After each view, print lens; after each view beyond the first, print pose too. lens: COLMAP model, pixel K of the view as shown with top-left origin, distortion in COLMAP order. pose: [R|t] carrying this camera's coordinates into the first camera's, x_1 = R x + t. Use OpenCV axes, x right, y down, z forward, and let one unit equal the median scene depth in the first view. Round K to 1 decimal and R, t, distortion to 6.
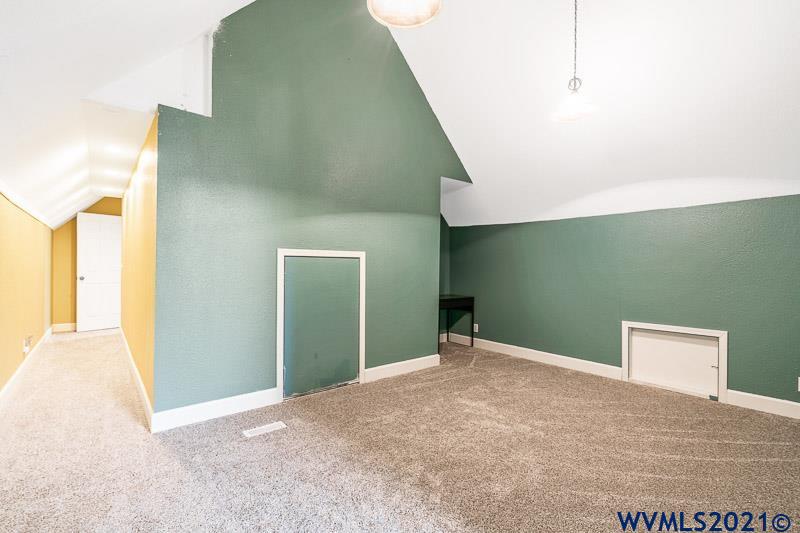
lens RADIAL K [[367.9, 0, 402.4], [0, 367.9, 267.1], [0, 0, 1]] dist [0.000087, 0.000037]
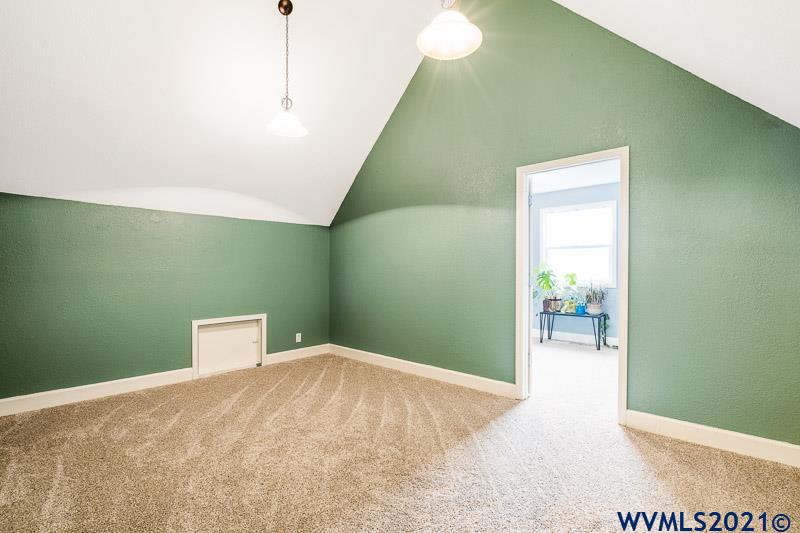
lens RADIAL K [[367.9, 0, 402.4], [0, 367.9, 268.6], [0, 0, 1]] dist [0.000087, 0.000037]
pose [[-0.134614, 0.003543, 0.990892, -0.527217], [0.001395, 0.999993, -0.003386, 0.009522], [-0.990897, 0.000926, -0.134618, 0.628226]]
